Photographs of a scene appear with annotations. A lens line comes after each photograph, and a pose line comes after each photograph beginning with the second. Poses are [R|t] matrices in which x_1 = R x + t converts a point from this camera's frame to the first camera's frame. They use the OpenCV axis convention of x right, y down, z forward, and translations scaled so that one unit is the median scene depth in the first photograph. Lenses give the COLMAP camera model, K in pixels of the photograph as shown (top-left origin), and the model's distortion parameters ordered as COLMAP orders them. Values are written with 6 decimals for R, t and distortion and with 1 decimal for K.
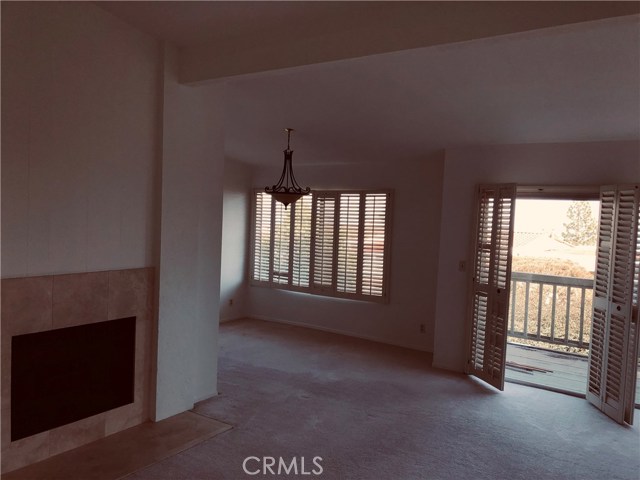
lens RADIAL K [[515.5, 0, 319.4], [0, 515.5, 250.3], [0, 0, 1]] dist [0.051922, -0.047196]
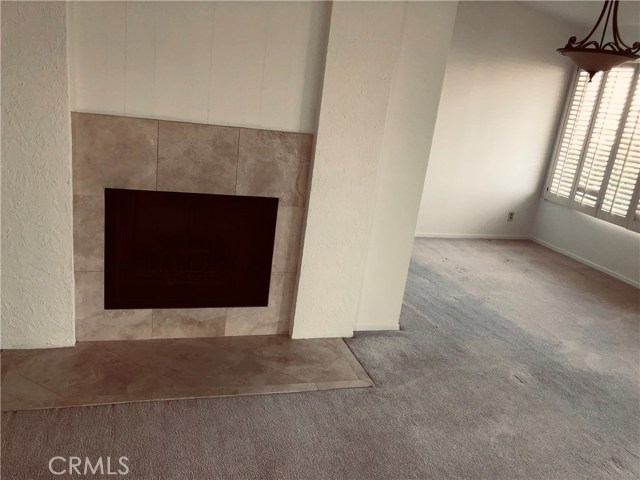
lens RADIAL K [[515.5, 0, 319.4], [0, 515.5, 250.3], [0, 0, 1]] dist [0.051922, -0.047196]
pose [[0.783820, 0.243805, -0.571126, 0.126199], [-0.134224, 0.964480, 0.227512, 0.023693], [0.606309, -0.101670, 0.788703, 0.442164]]
